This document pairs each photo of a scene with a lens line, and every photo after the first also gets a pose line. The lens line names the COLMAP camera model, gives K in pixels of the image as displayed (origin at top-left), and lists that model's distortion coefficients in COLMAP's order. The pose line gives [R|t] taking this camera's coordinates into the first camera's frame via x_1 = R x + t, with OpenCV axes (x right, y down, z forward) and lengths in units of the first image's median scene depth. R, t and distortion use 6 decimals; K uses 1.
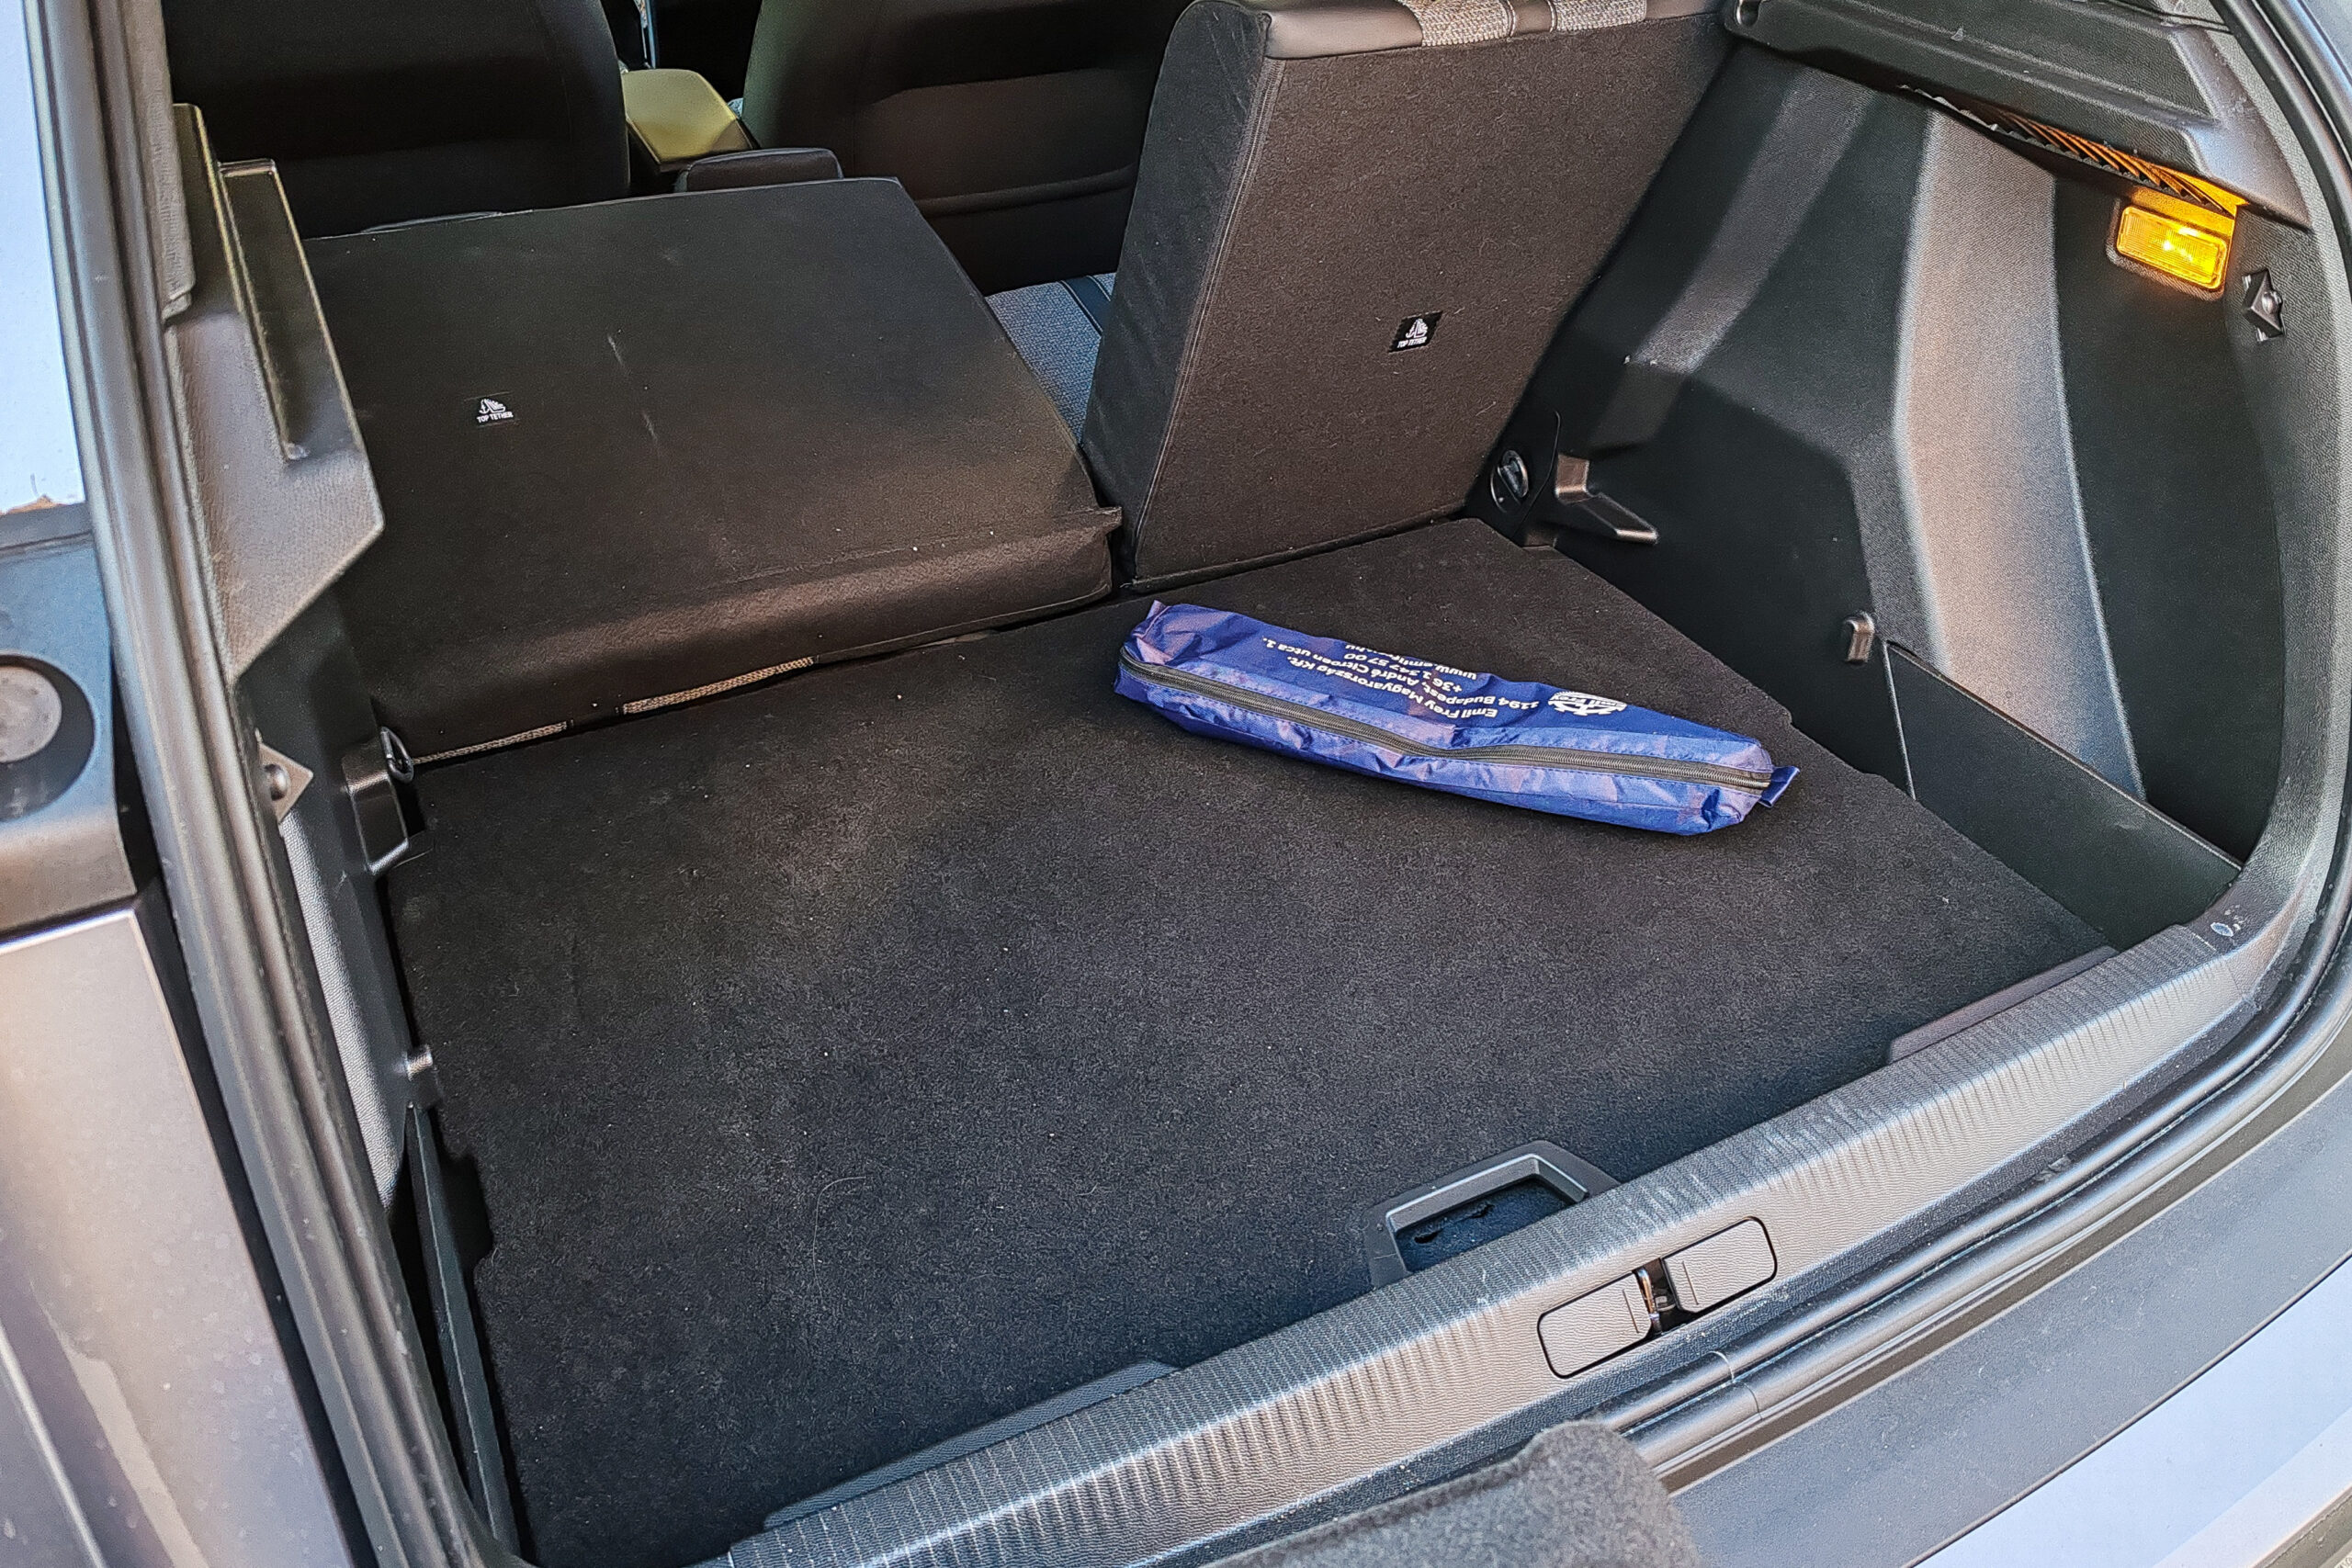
lens RADIAL K [[1828.5, 0, 1179.9], [0, 1828.5, 701.1], [0, 0, 1]] dist [0.004608, 0.001327]
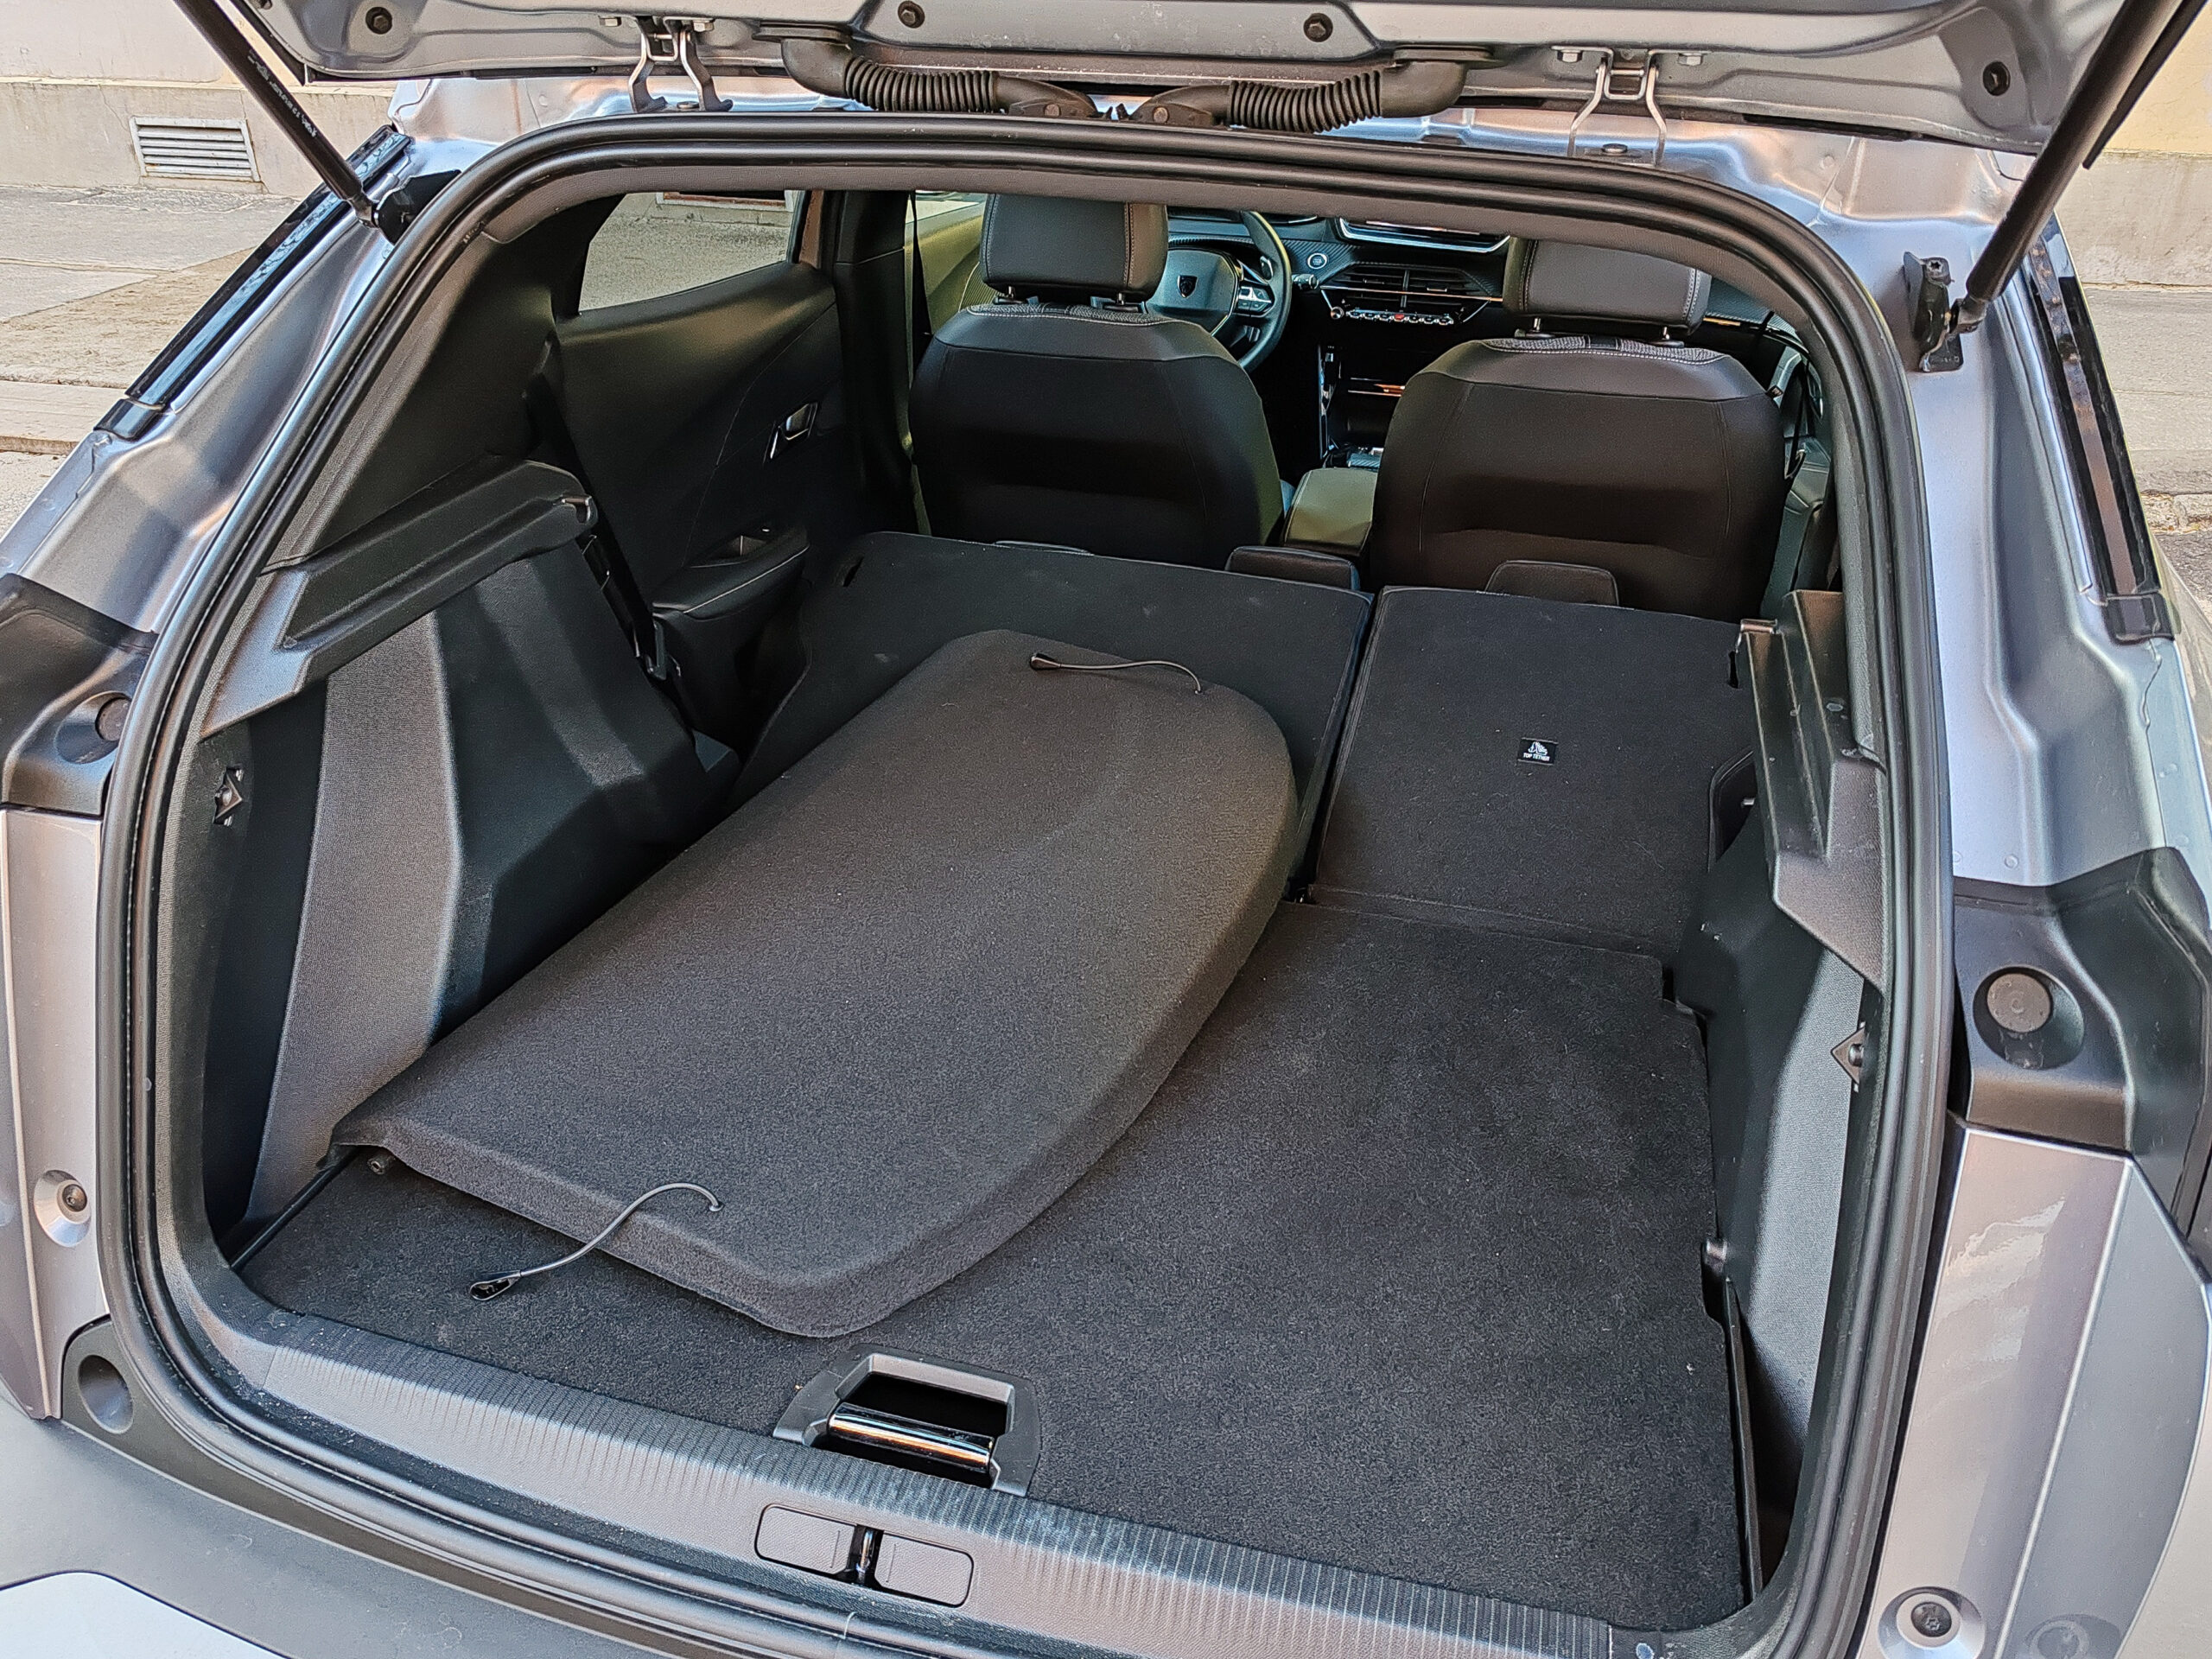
lens RADIAL K [[1701.4, 0, 1106.0], [0, 1701.4, 829.5], [0, 0, 1]] dist [0.009673, 0.005338]
pose [[0.734069, 0.320193, -0.598848, 0.893260], [-0.376164, 0.925930, 0.033974, -0.232872], [0.565370, 0.200326, 0.800142, 0.050280]]
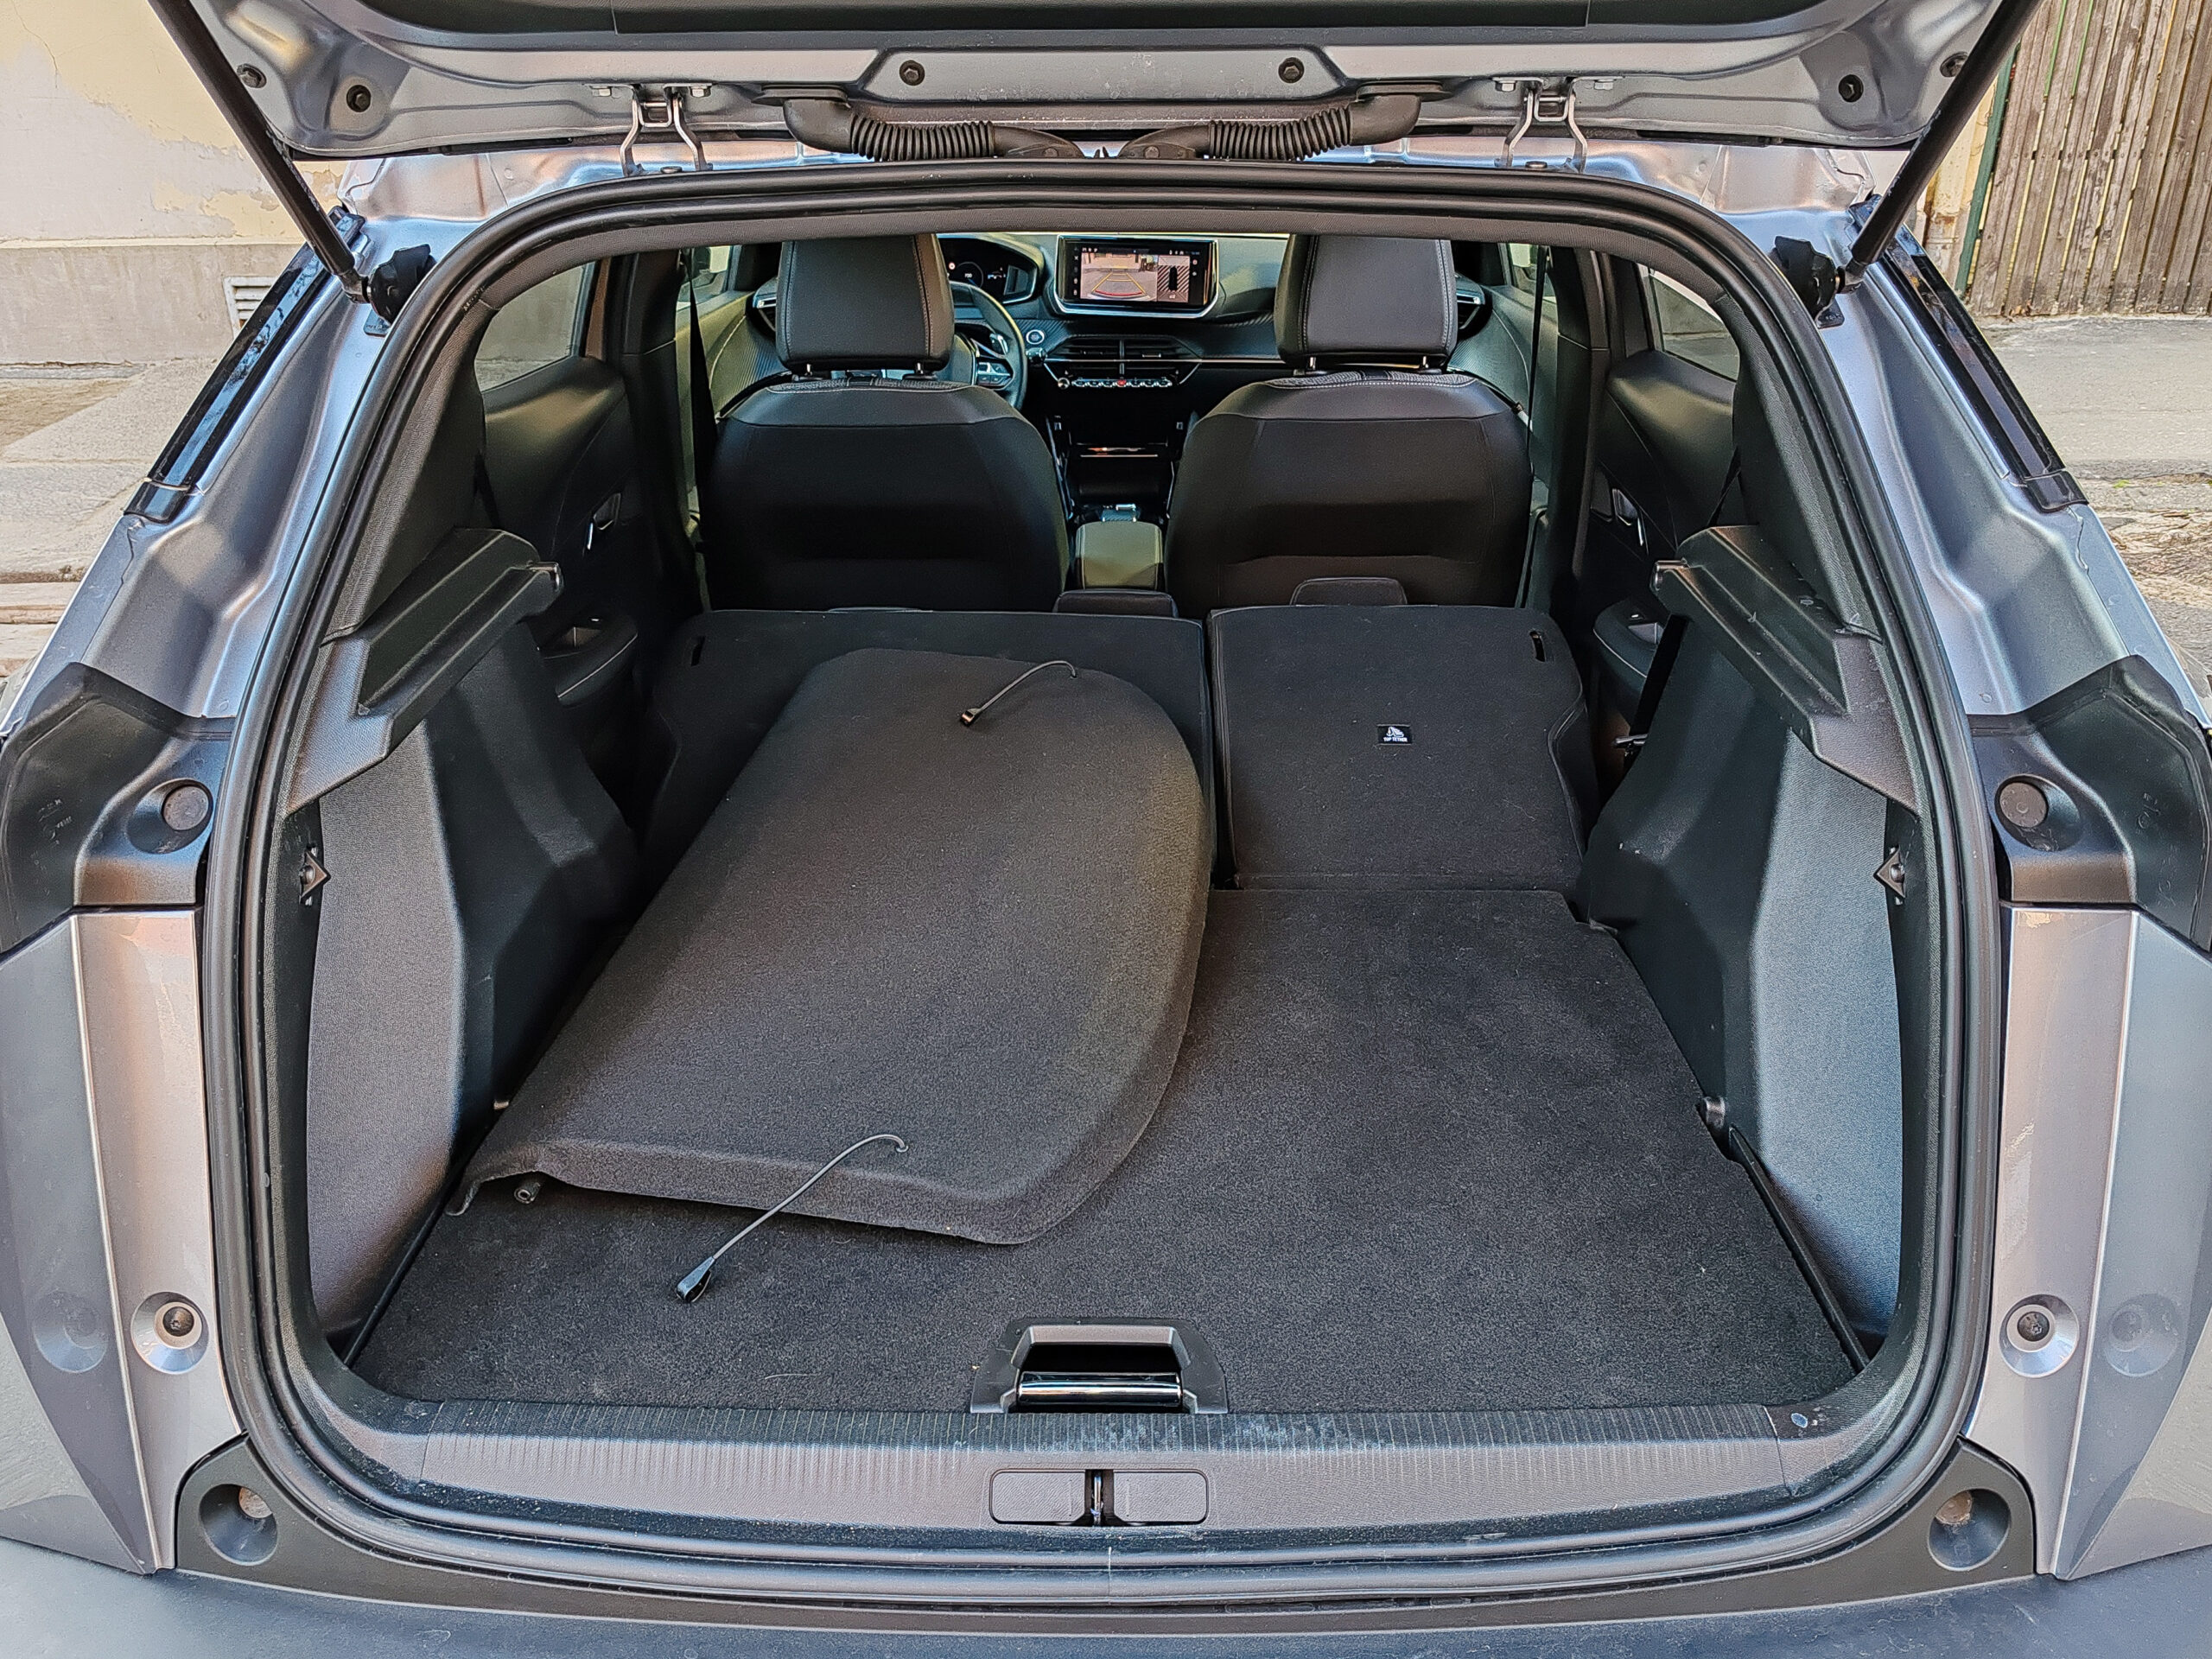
lens RADIAL K [[1701.4, 0, 1106.0], [0, 1701.4, 829.5], [0, 0, 1]] dist [0.009673, 0.005338]
pose [[0.882039, 0.179837, -0.435506, 0.687195], [-0.242504, 0.965744, -0.092355, -0.026788], [0.403978, 0.187073, 0.895436, -0.182348]]
